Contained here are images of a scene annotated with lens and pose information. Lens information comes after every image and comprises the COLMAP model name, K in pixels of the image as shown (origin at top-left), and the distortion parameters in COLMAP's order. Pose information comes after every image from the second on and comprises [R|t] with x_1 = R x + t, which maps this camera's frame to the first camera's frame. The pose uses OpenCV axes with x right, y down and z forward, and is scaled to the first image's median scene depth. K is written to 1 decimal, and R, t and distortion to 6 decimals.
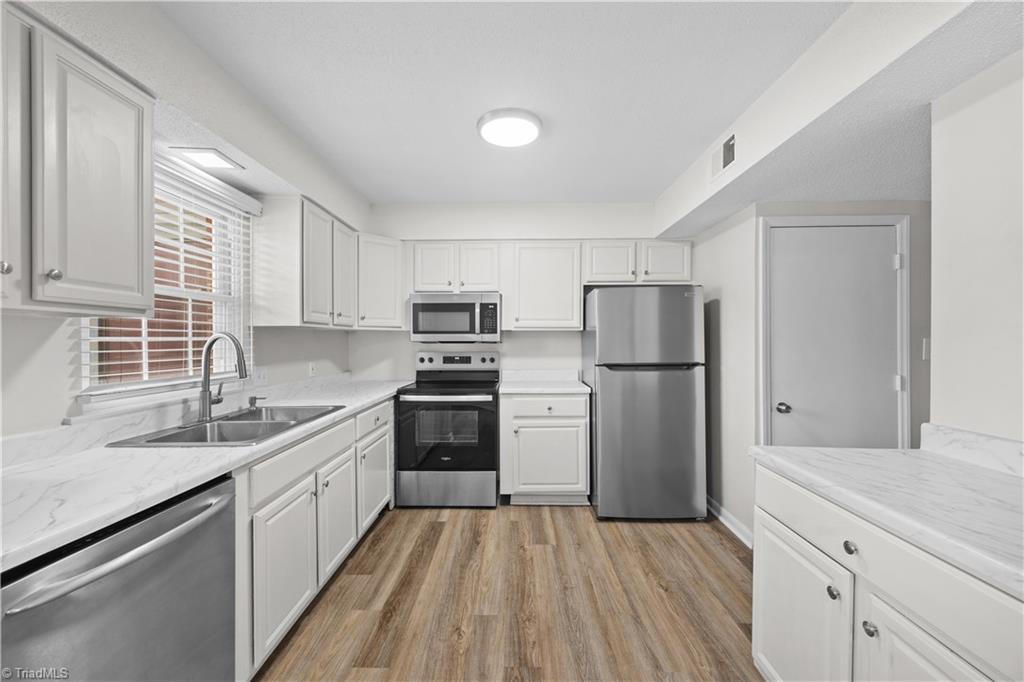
lens RADIAL K [[401.9, 0, 514.3], [0, 401.9, 339.3], [0, 0, 1]] dist [0.001010, -0.000028]
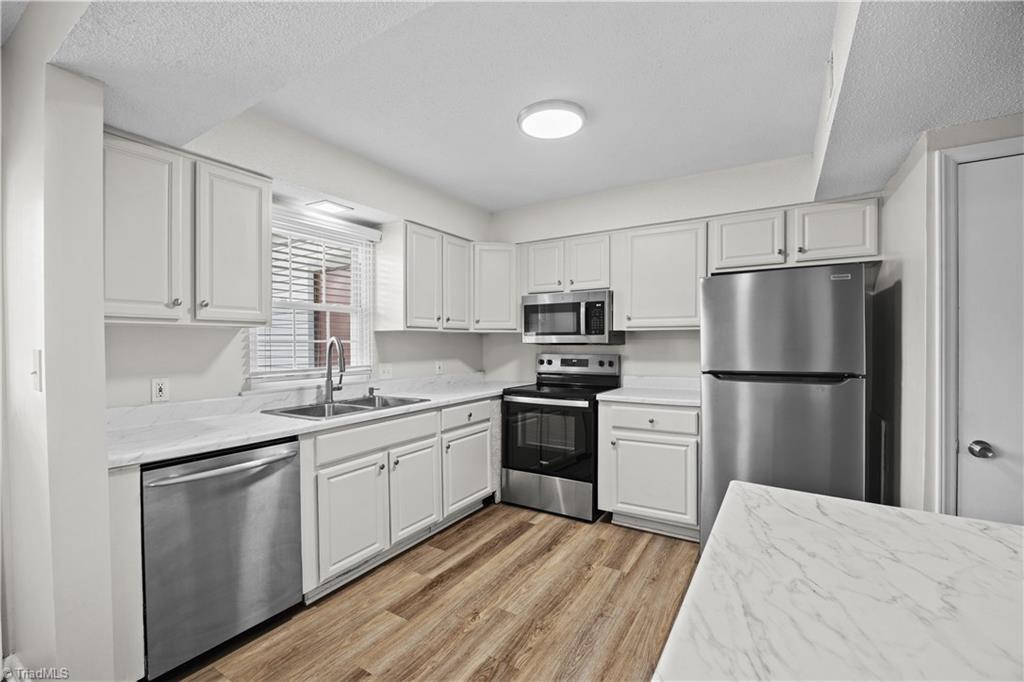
lens RADIAL K [[443.0, 0, 508.9], [0, 443.0, 346.3], [0, 0, 1]] dist [-0.024880, -0.000561]
pose [[0.851931, 0.002865, -0.523647, 0.399578], [0.003399, 0.999934, 0.011001, 0.000803], [0.523644, -0.011153, 0.851864, 0.046676]]
